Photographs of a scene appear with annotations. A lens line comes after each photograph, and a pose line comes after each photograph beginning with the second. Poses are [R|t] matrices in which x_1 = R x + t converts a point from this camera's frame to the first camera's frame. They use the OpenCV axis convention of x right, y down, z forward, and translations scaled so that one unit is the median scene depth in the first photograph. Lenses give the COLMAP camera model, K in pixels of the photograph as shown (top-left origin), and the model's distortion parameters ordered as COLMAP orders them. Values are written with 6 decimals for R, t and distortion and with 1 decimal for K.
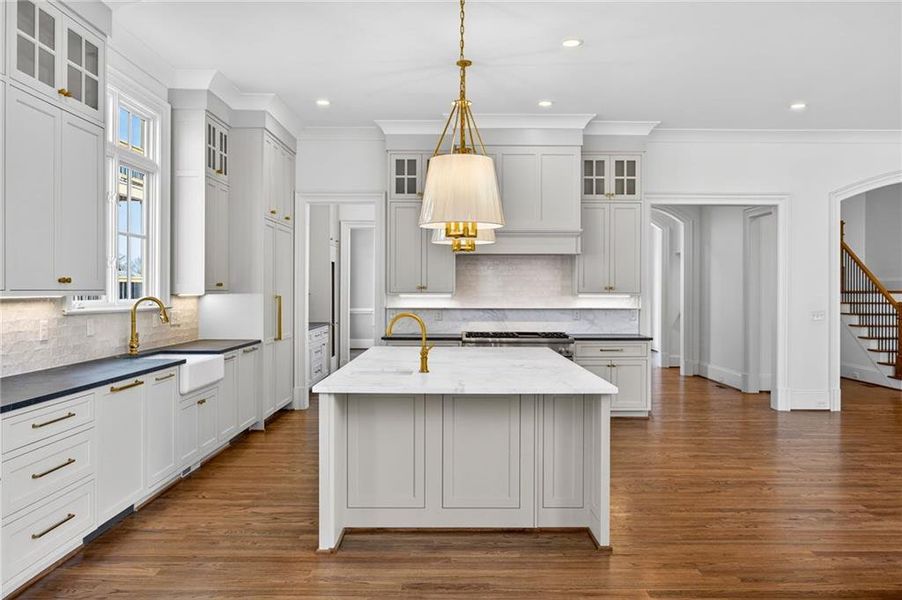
lens RADIAL K [[739.9, 0, 451.2], [0, 739.9, 298.9], [0, 0, 1]] dist [-0.001533, 0.008402]
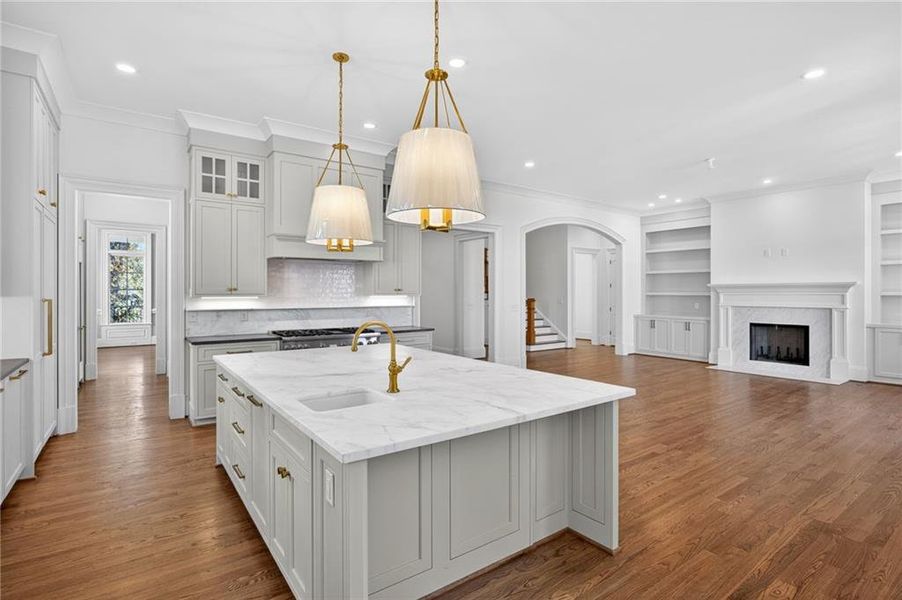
lens RADIAL K [[457.0, 0, 457.5], [0, 457.0, 294.3], [0, 0, 1]] dist [-0.003426, 0.001630]
pose [[0.798323, -0.005776, 0.602202, -0.165006], [0.009181, 0.999955, -0.002580, -0.004156], [-0.602160, 0.007588, 0.798339, 0.320613]]
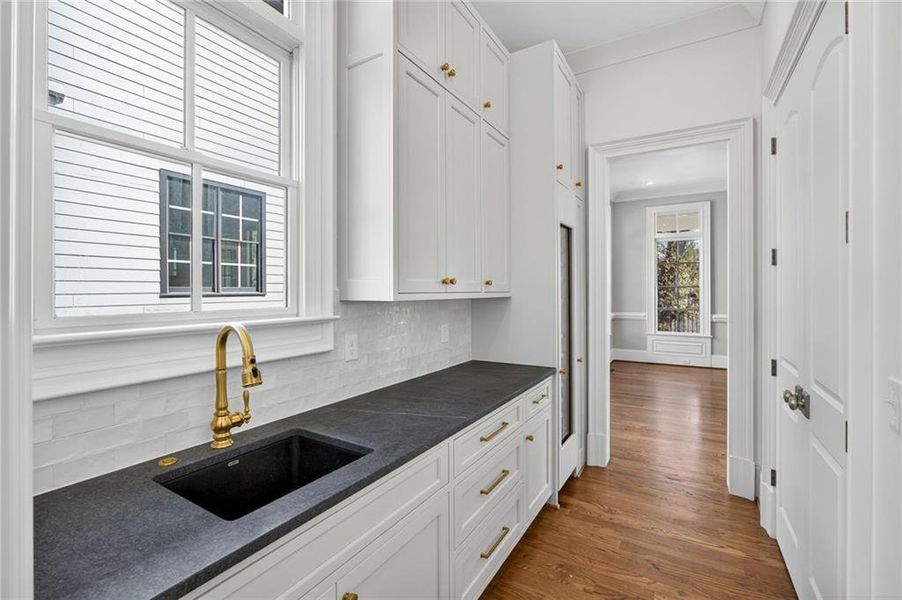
lens RADIAL K [[377.7, 0, 455.0], [0, 377.7, 293.7], [0, 0, 1]] dist [-0.003939, -0.000160]
pose [[0.860923, -0.004896, -0.508712, -0.134353], [0.002025, 0.999979, -0.006197, -0.011520], [0.508732, 0.004305, 0.860914, 1.005106]]
